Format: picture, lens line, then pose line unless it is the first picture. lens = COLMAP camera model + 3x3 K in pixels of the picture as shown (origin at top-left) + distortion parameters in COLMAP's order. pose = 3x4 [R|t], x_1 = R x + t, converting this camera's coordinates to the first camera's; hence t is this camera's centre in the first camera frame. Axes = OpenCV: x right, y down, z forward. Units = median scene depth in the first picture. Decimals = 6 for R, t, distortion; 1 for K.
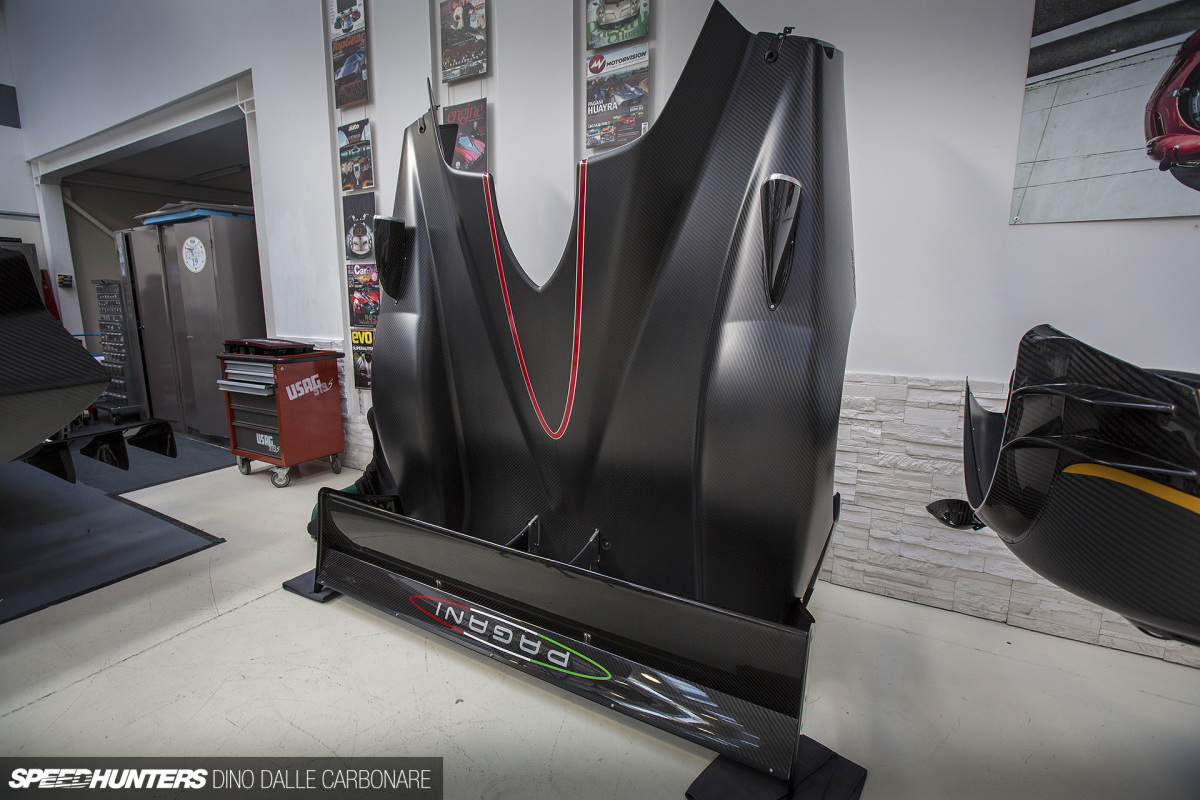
lens RADIAL K [[546.7, 0, 606.0], [0, 546.7, 390.2], [0, 0, 1]] dist [-0.032129, 0.007182]
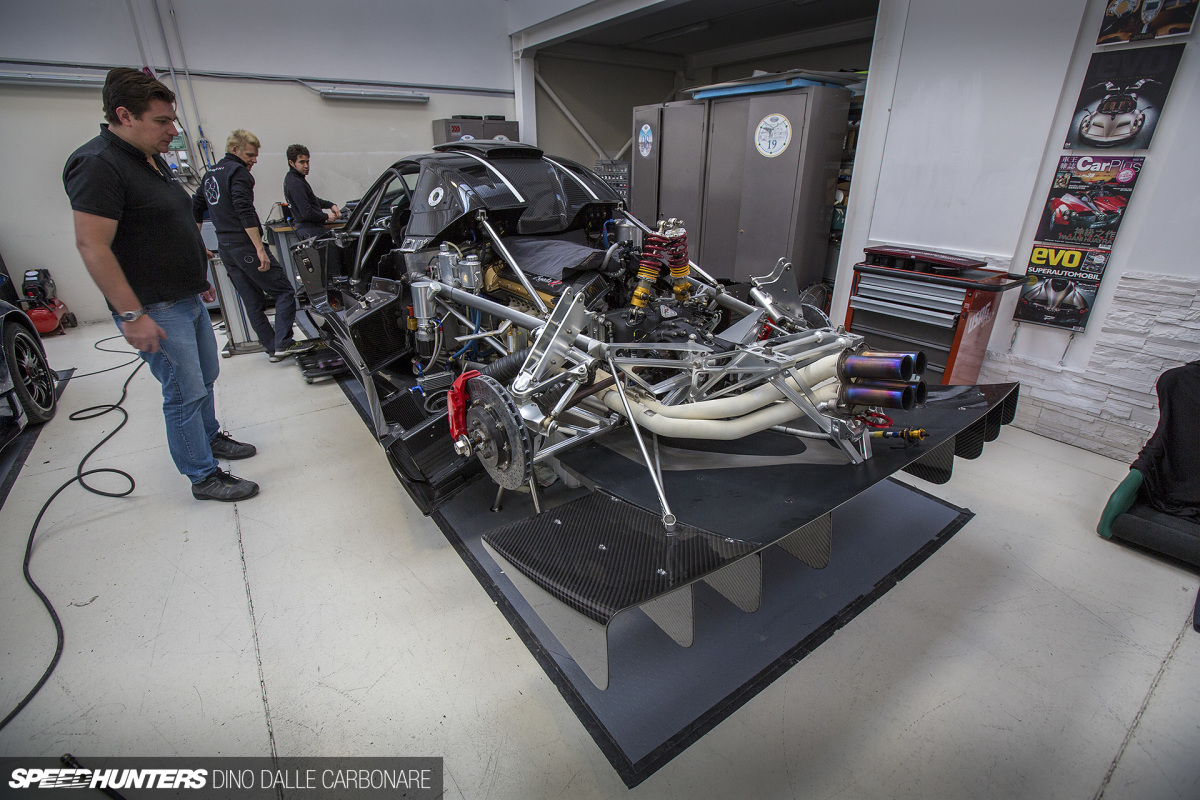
lens RADIAL K [[546.7, 0, 598.4], [0, 546.7, 390.6], [0, 0, 1]] dist [-0.032129, 0.007182]
pose [[0.900239, 0.168981, -0.401266, -0.690194], [-0.074177, 0.967665, 0.241086, -0.049513], [0.429030, -0.187270, 0.883665, 0.027944]]
